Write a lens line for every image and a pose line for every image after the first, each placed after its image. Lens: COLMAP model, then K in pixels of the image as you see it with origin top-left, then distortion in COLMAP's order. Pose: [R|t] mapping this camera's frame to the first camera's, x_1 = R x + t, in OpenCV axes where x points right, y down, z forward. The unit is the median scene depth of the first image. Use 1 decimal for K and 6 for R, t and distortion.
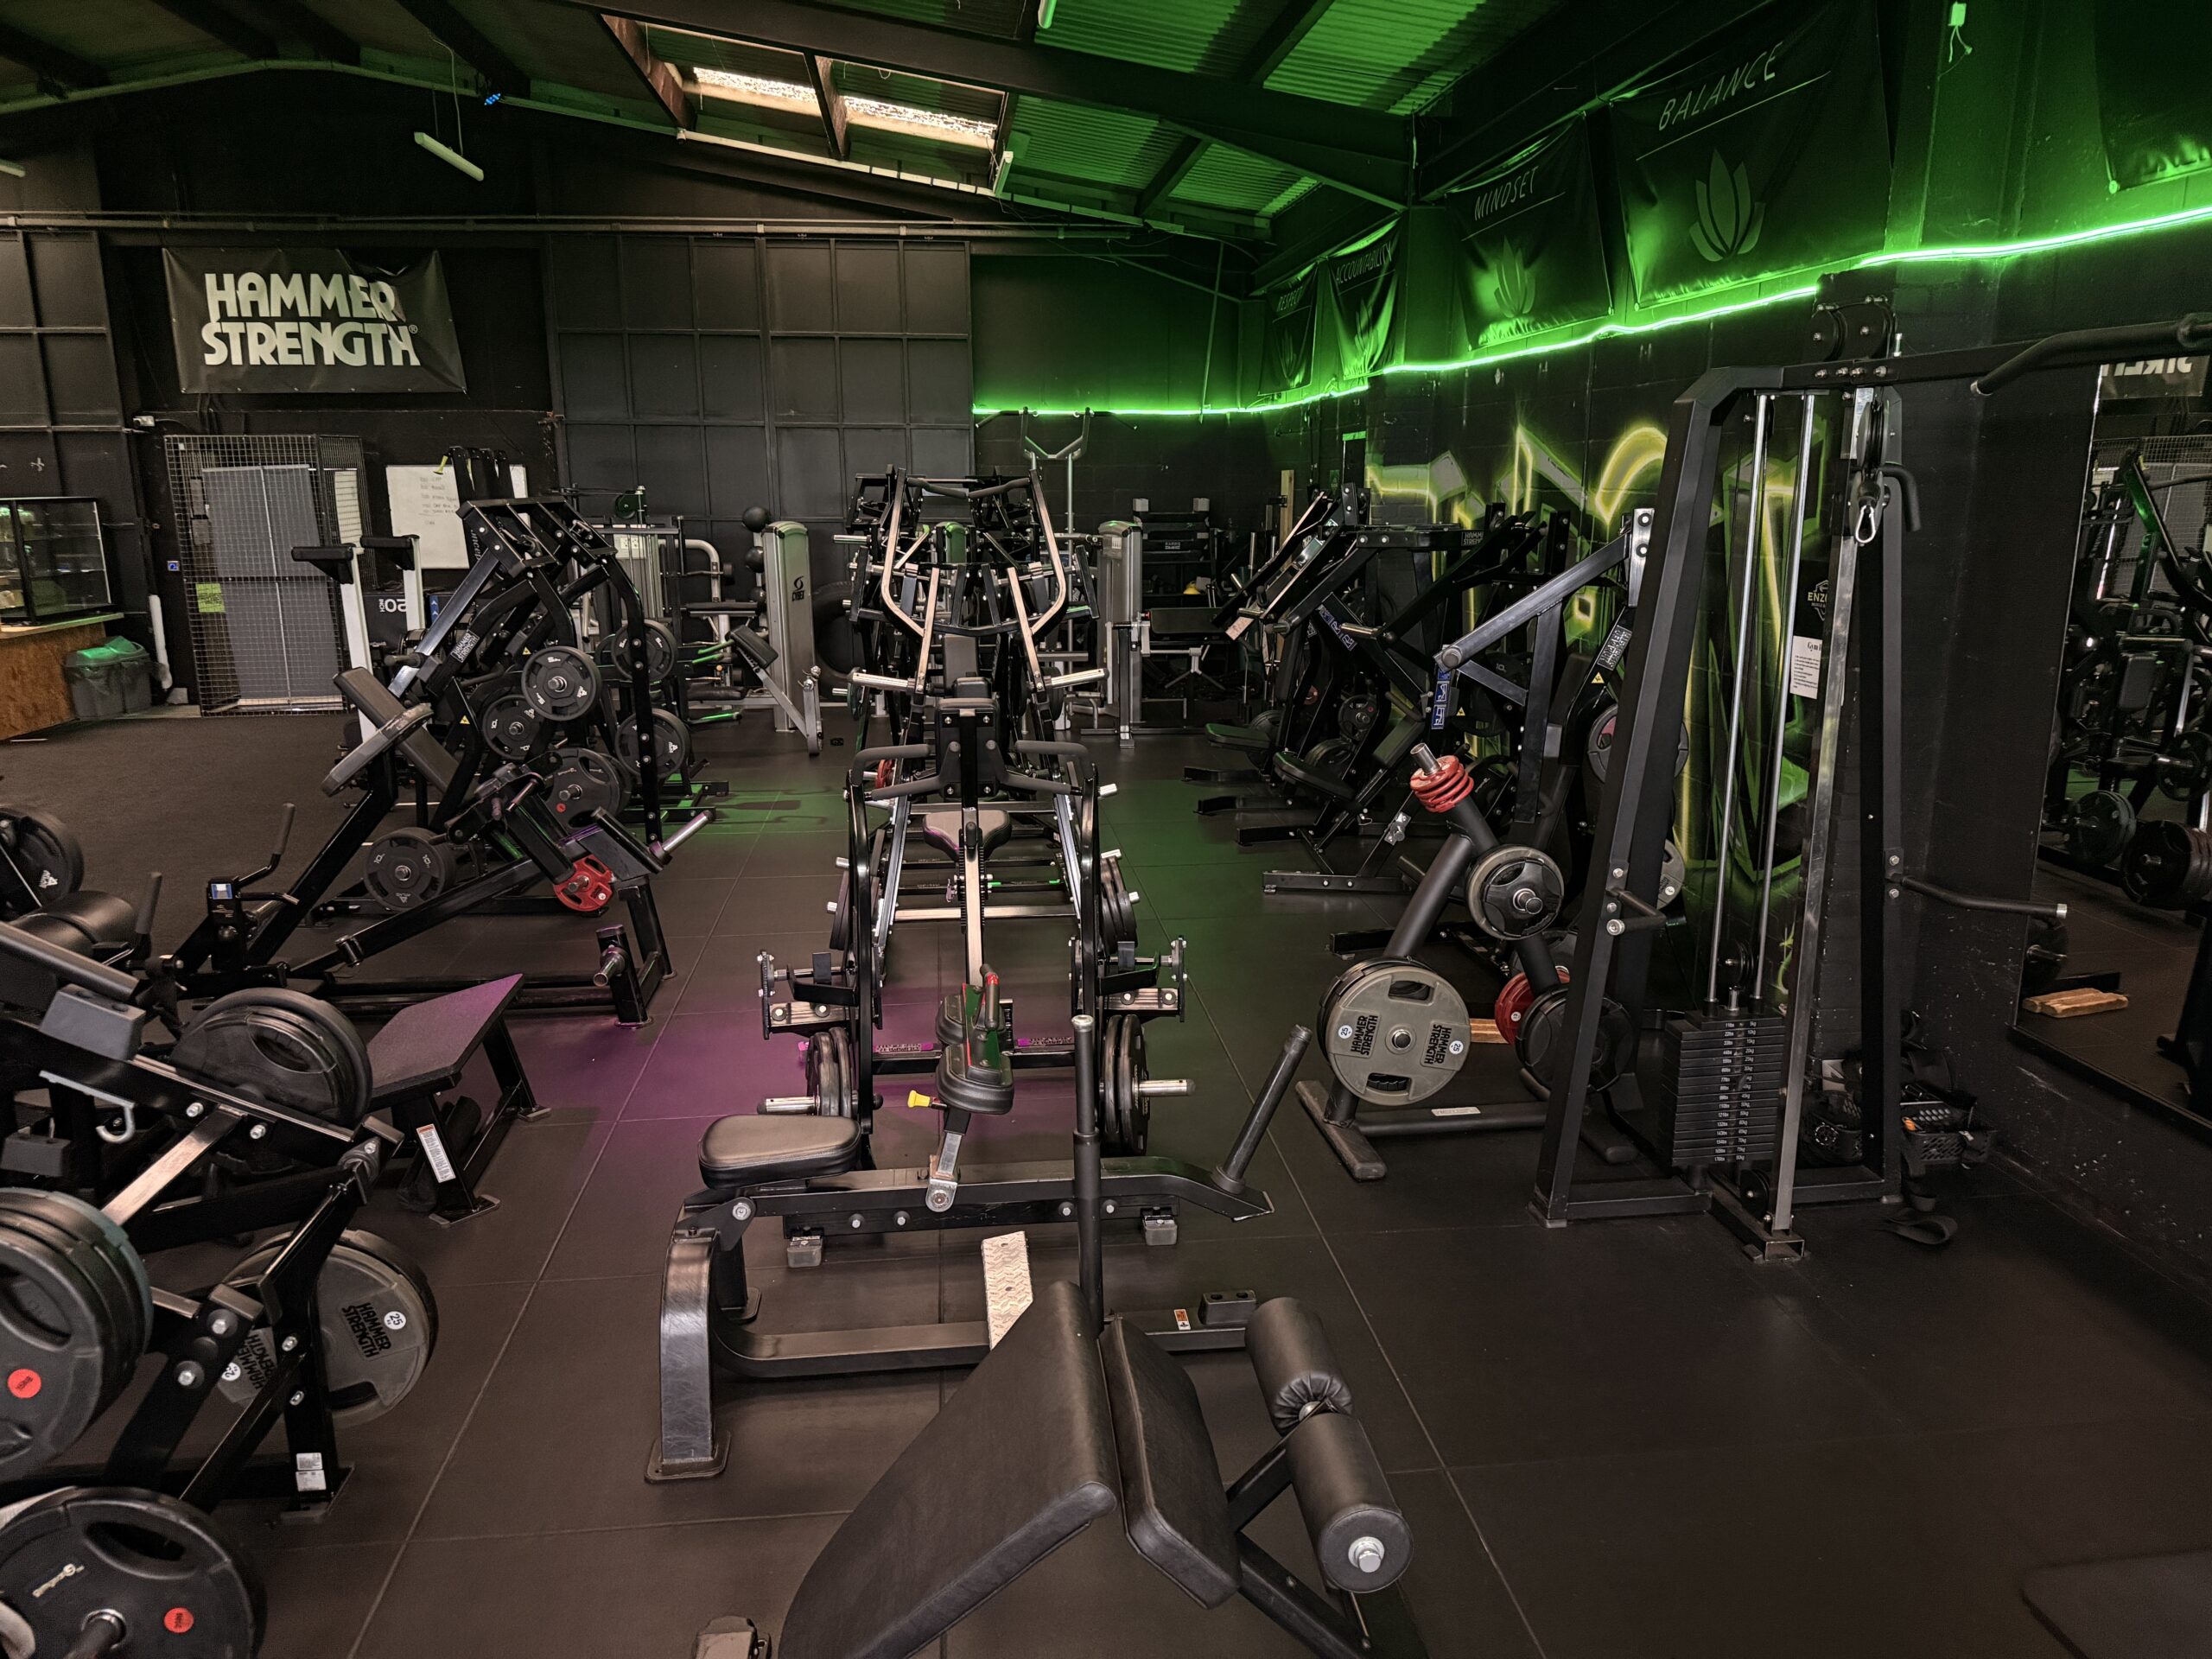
lens RADIAL K [[1557.3, 0, 1090.3], [0, 1557.3, 859.5], [0, 0, 1]] dist [0.009855, -0.020739]
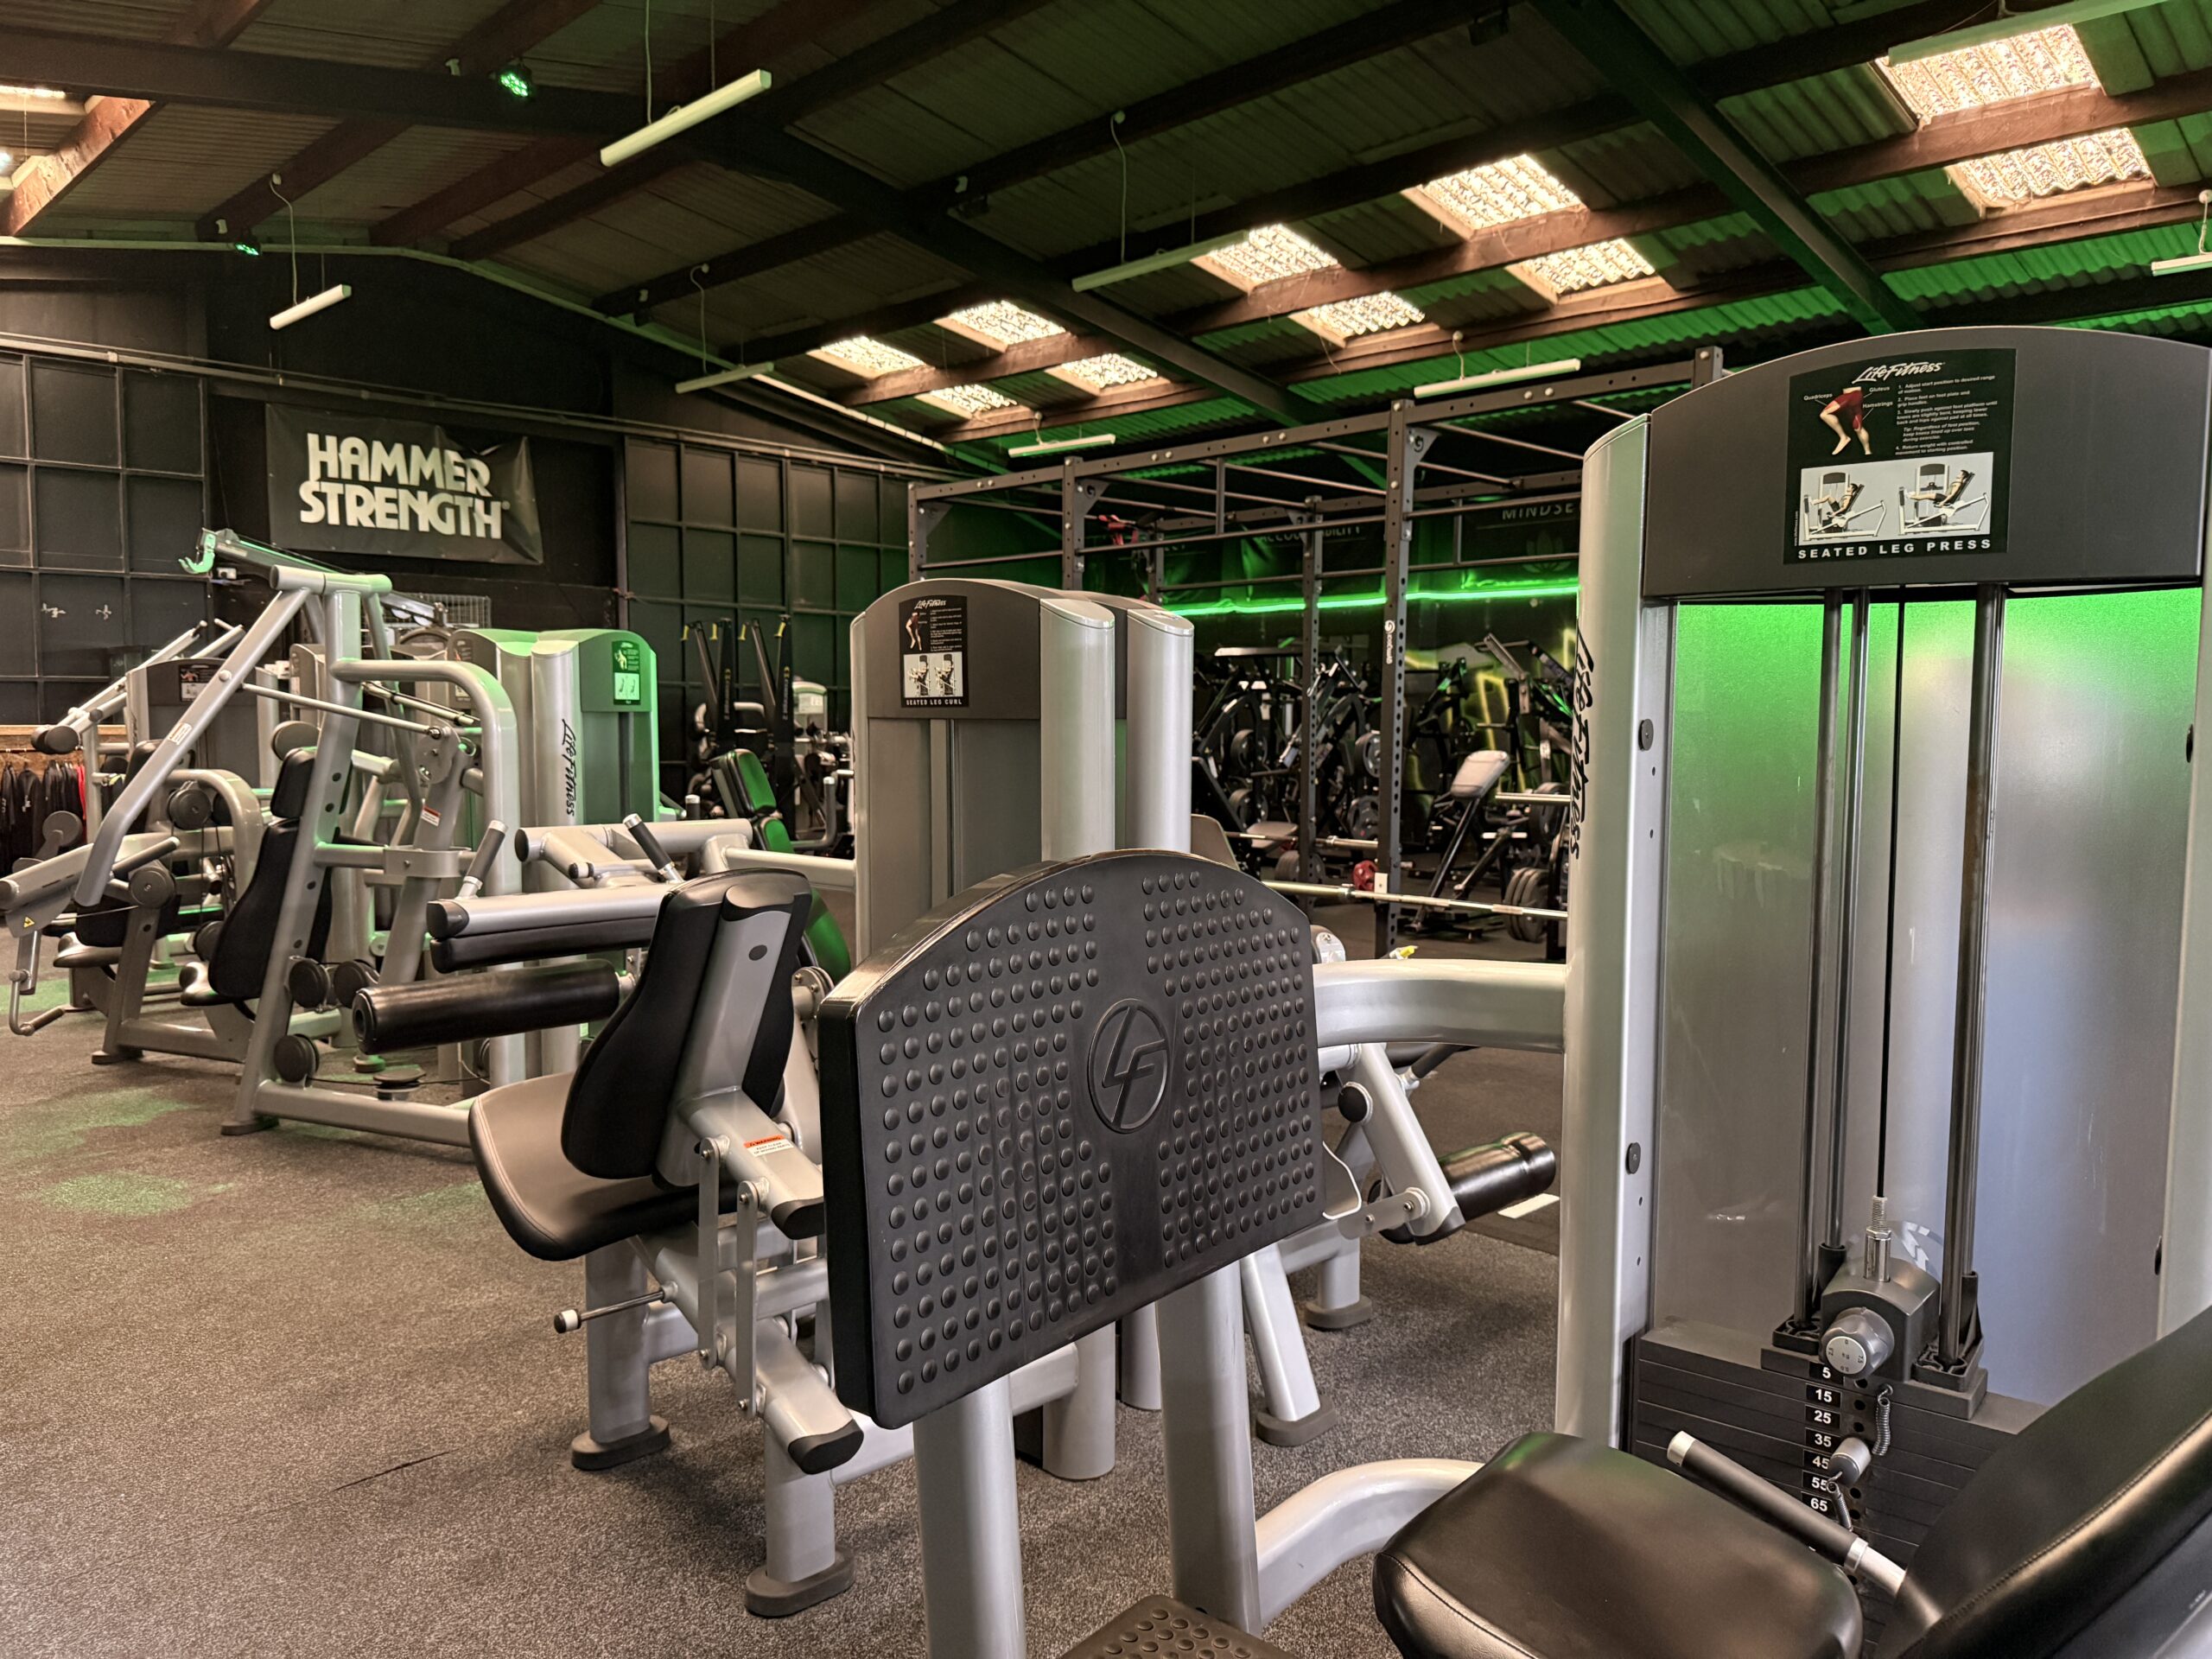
lens RADIAL K [[1557.3, 0, 1121.1], [0, 1557.3, 835.2], [0, 0, 1]] dist [0.009855, -0.020739]
pose [[0.766952, -0.044333, 0.640172, -1.393759], [0.140996, 0.984874, -0.100714, 0.085919], [-0.626023, 0.167505, 0.761602, -0.069845]]
